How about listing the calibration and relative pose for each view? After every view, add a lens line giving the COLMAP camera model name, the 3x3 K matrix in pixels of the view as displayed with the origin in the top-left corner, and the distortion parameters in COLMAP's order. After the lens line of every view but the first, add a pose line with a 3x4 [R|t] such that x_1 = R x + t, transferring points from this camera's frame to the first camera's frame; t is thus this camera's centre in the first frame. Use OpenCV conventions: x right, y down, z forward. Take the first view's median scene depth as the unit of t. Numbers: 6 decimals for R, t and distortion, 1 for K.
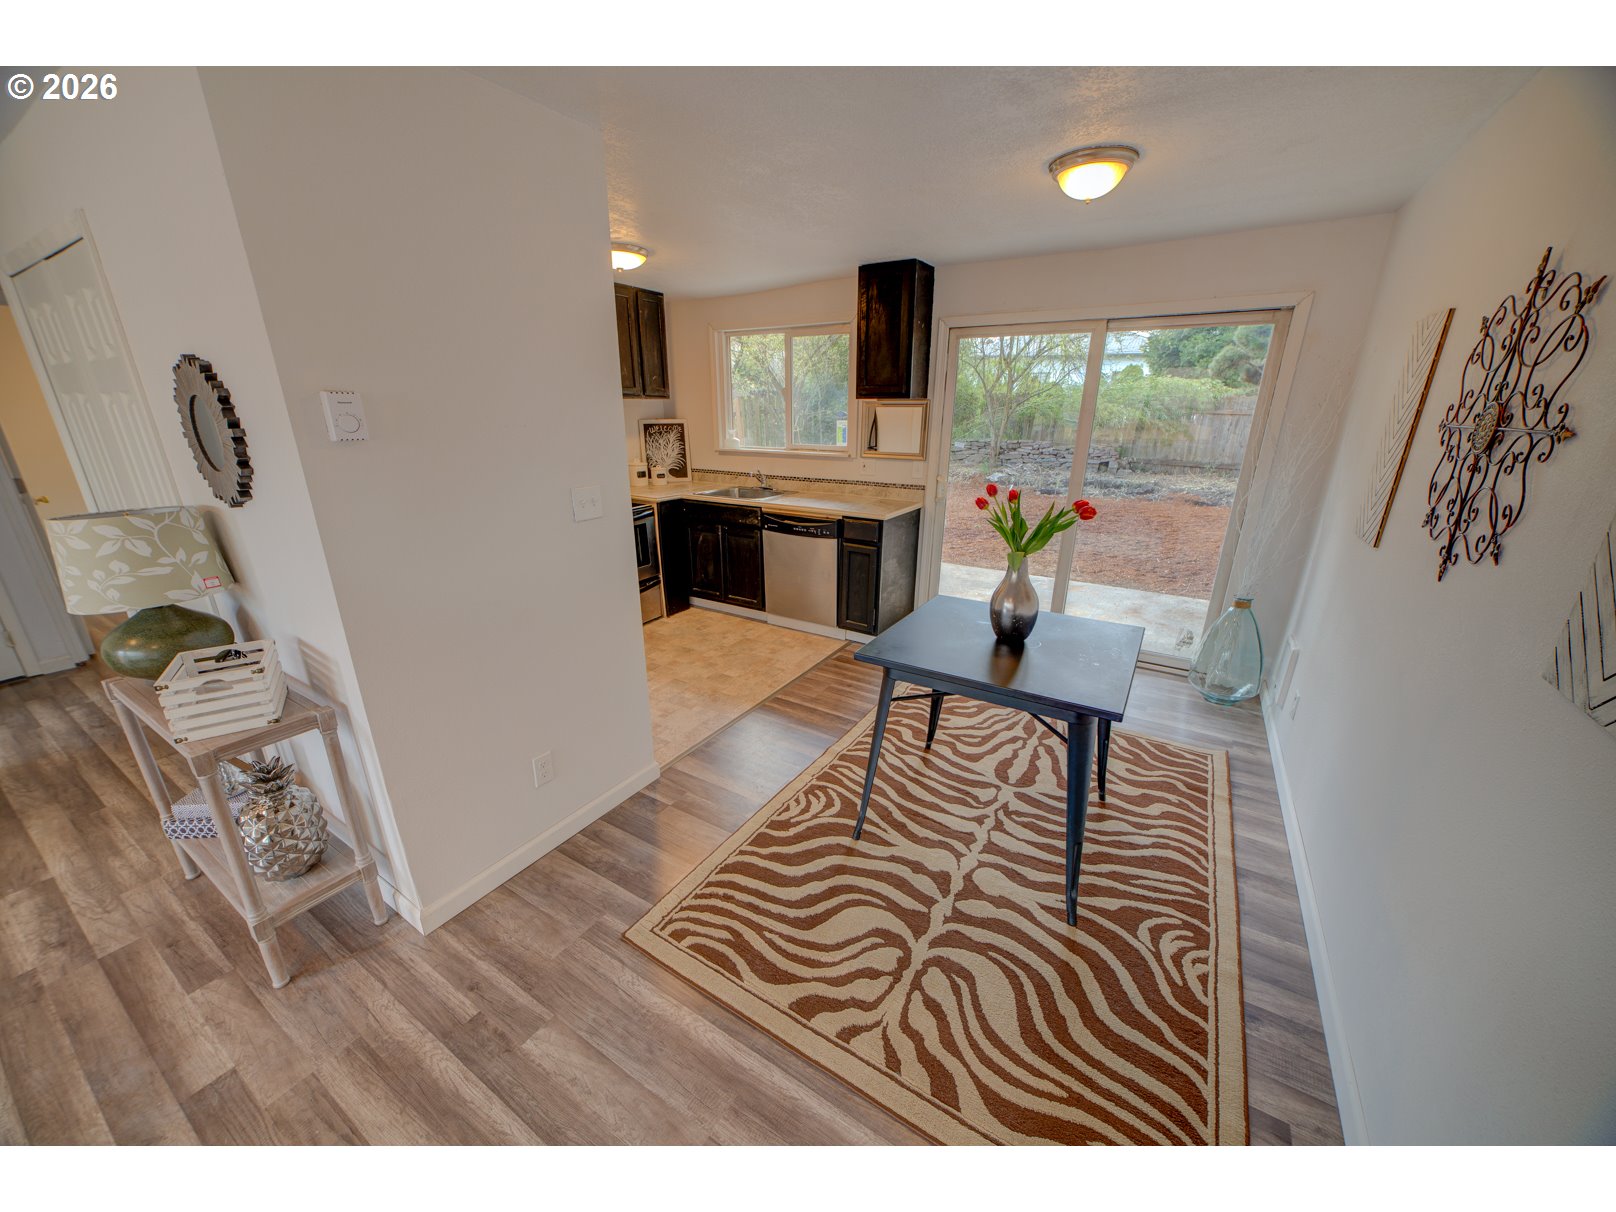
lens RADIAL K [[602.2, 0, 815.3], [0, 602.2, 613.3], [0, 0, 1]] dist [-0.001244, -0.000640]
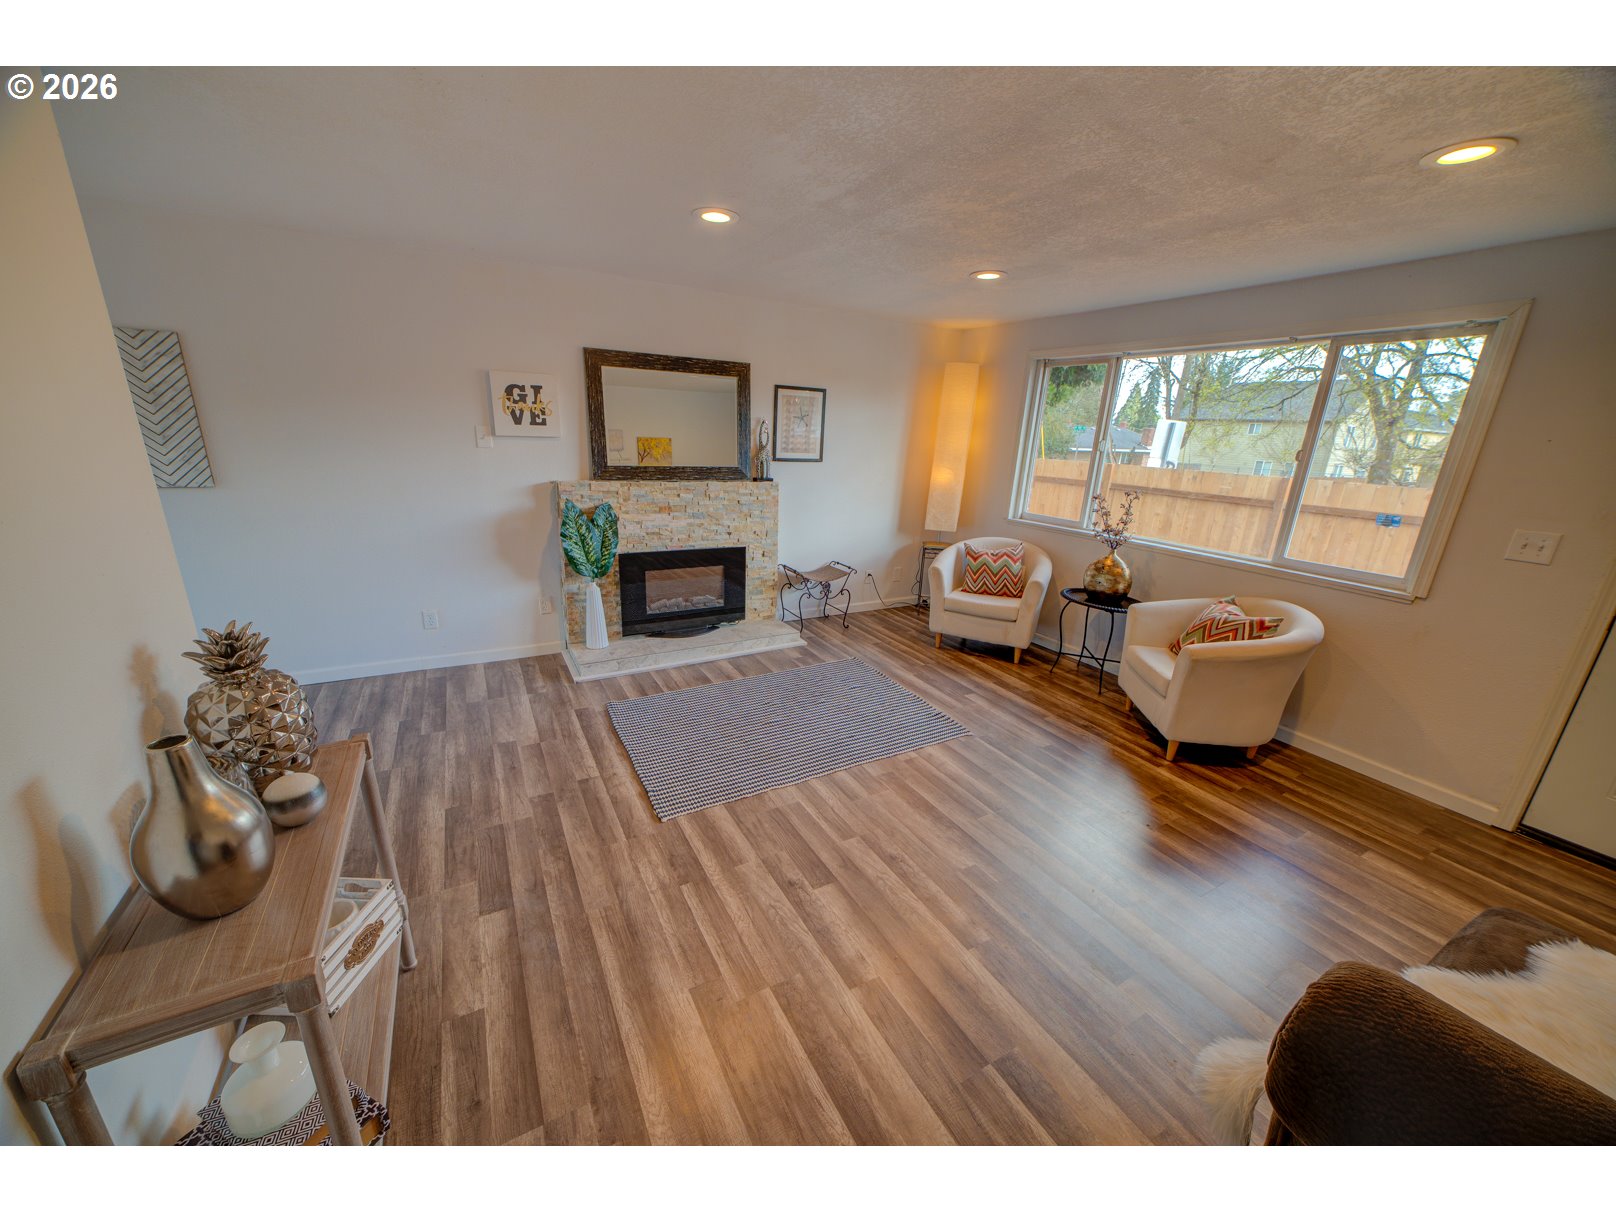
lens RADIAL K [[602.2, 0, 808.7], [0, 602.2, 614.0], [0, 0, 1]] dist [-0.001244, -0.000640]
pose [[-0.876297, -0.186029, 0.444405, -1.509372], [0.112222, 0.818249, 0.563804, -0.324296], [-0.468518, 0.543932, -0.696153, 0.893884]]
